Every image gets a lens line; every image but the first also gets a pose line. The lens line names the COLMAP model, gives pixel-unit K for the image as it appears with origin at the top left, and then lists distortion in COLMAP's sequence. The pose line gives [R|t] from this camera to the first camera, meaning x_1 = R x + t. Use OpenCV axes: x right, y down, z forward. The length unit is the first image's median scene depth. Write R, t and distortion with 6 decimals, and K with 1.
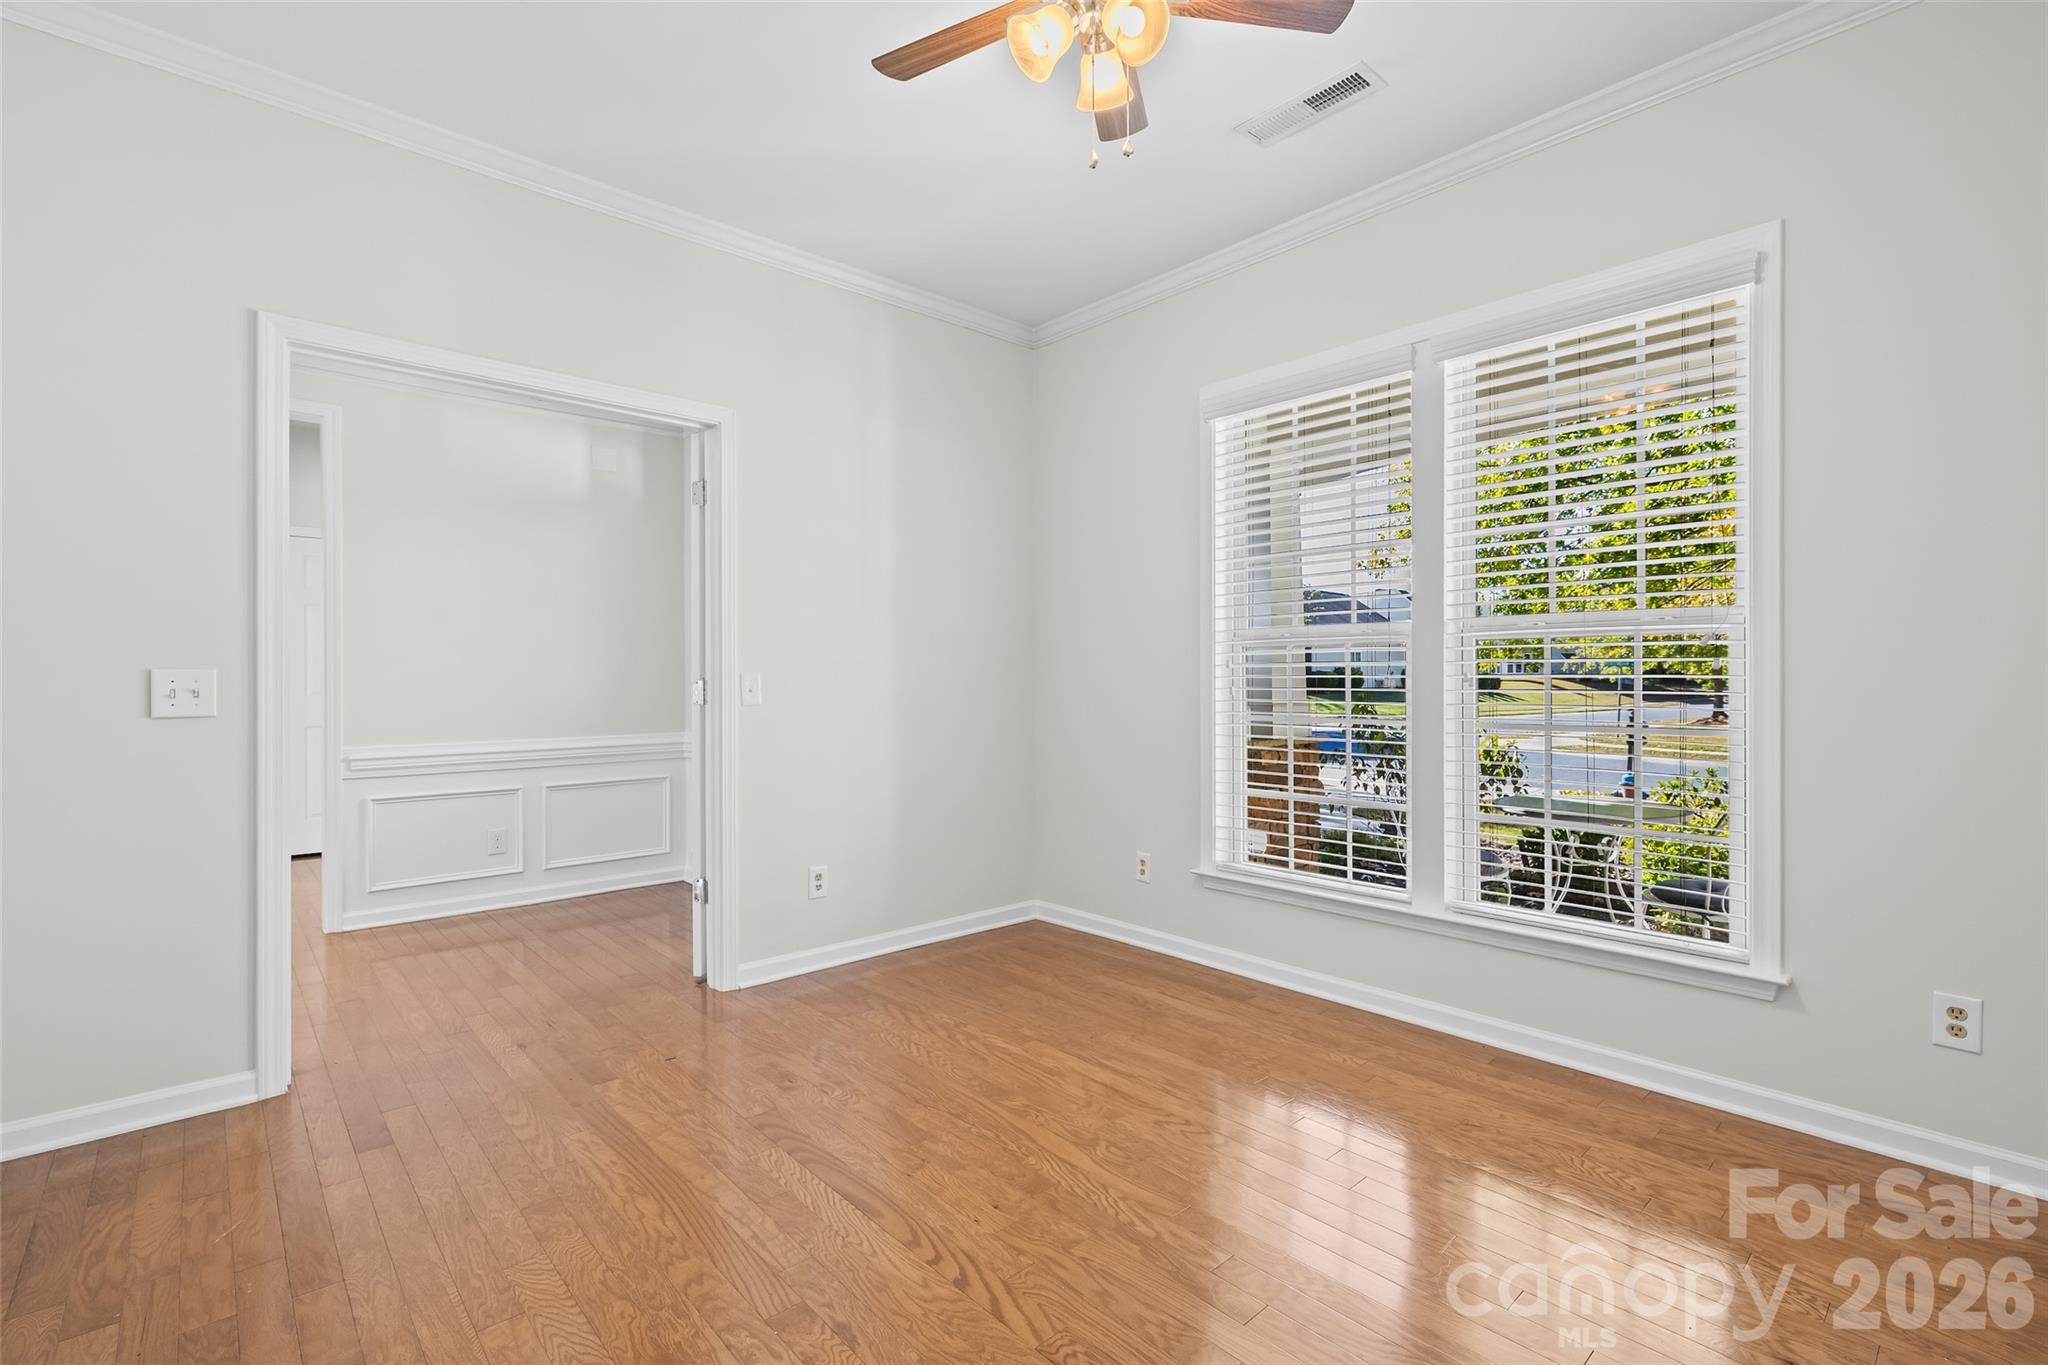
lens RADIAL K [[939.9, 0, 1031.8], [0, 939.9, 682.1], [0, 0, 1]] dist [-0.001244, -0.000078]
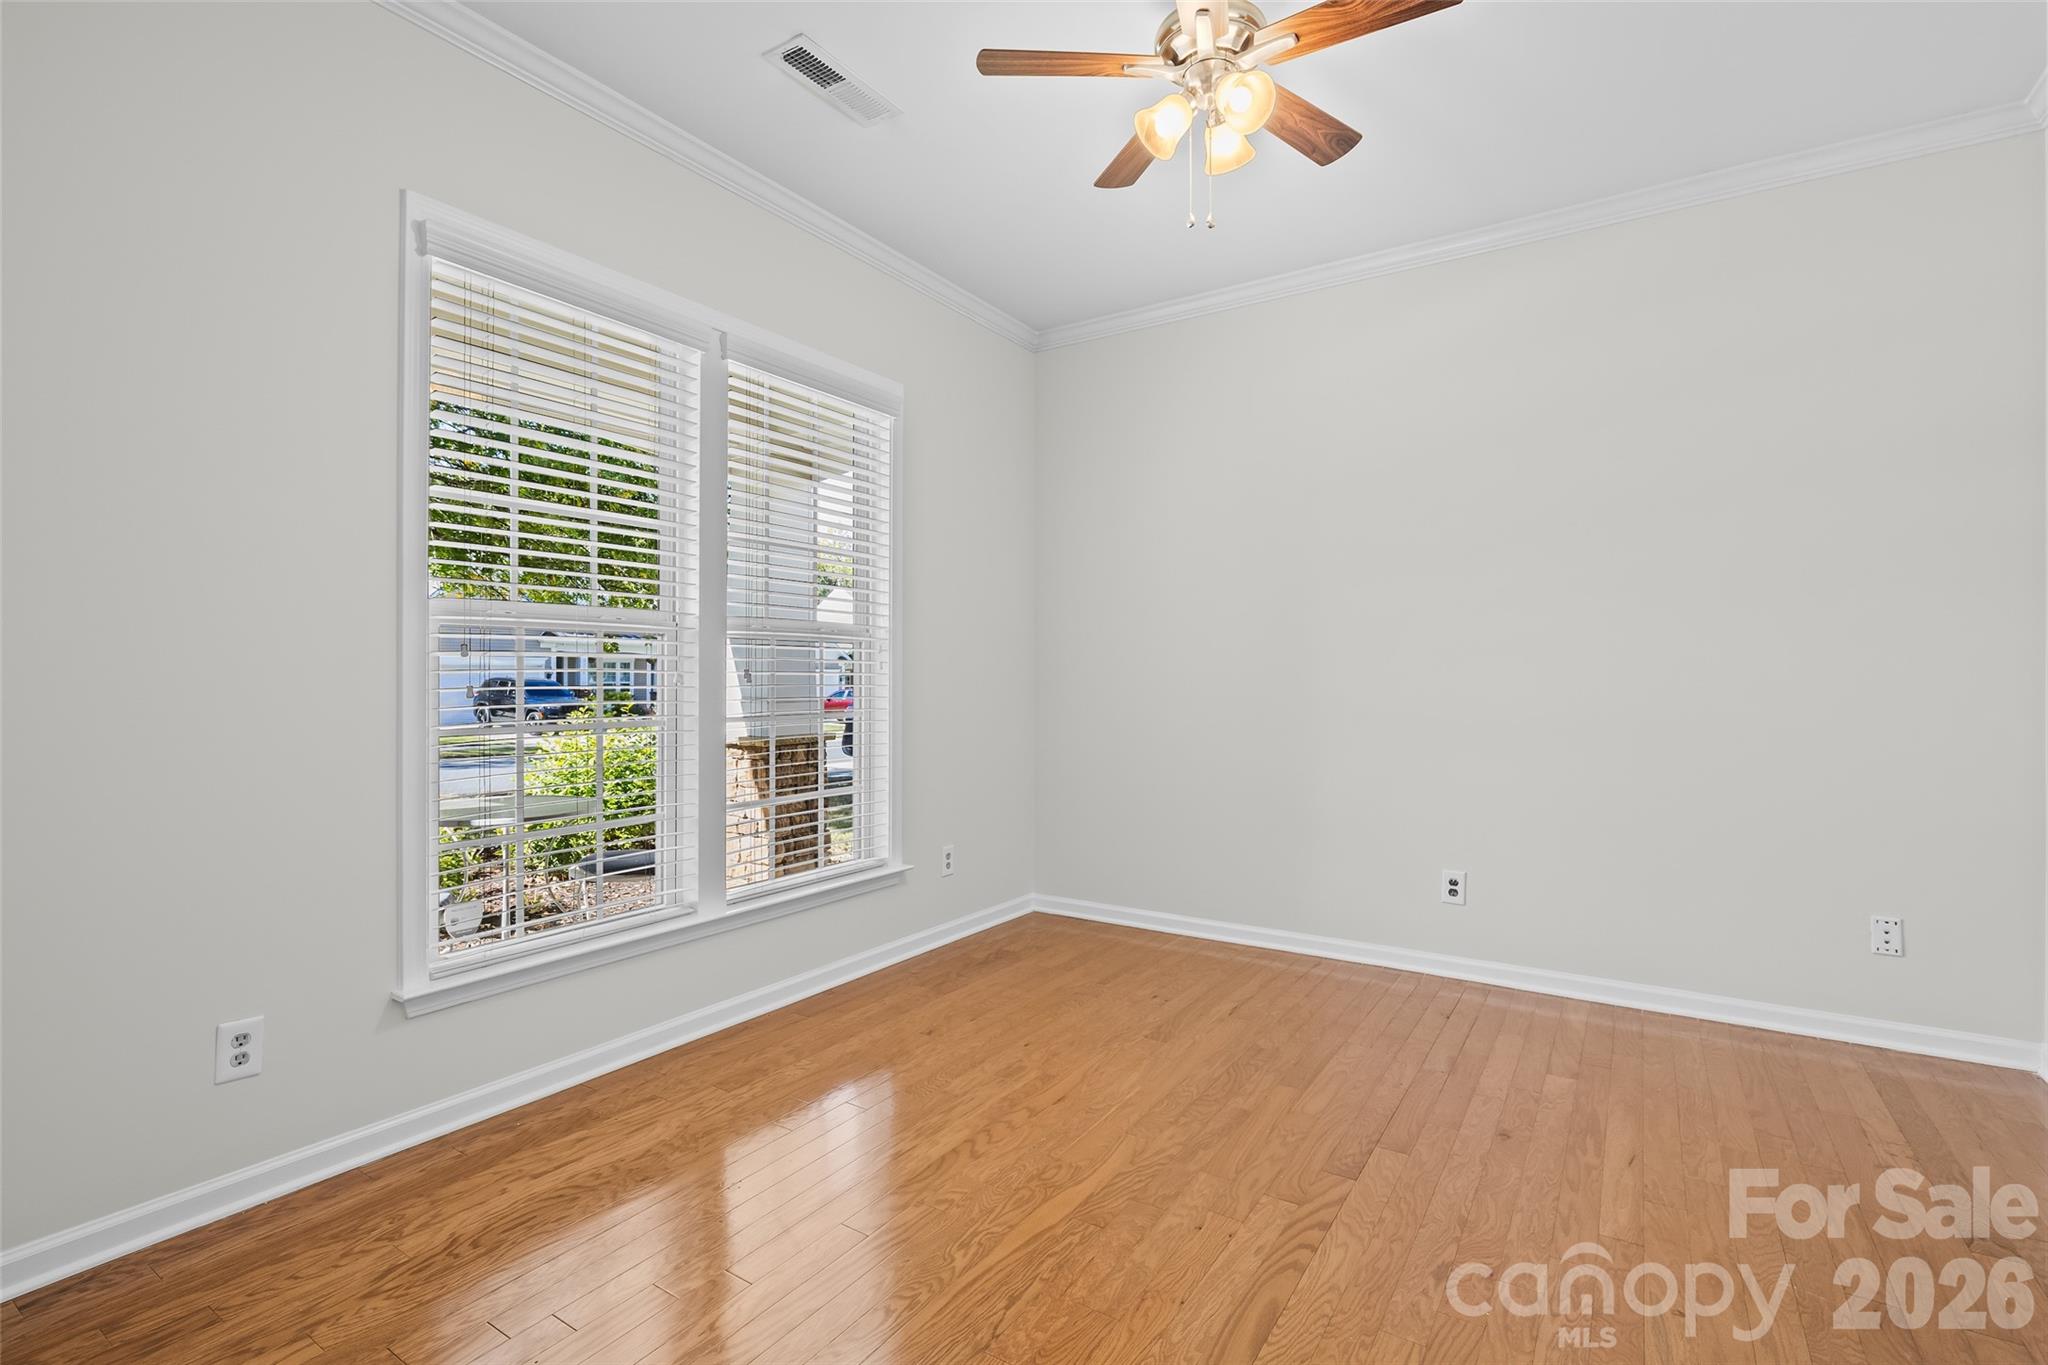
lens RADIAL K [[982.4, 0, 1031.7], [0, 982.4, 685.5], [0, 0, 1]] dist [-0.005432, 0.000921]
pose [[-0.292257, 0.002813, 0.956336, -0.660204], [-0.001403, 0.999993, -0.003370, 0.019451], [-0.956339, -0.002327, -0.292252, 1.038172]]
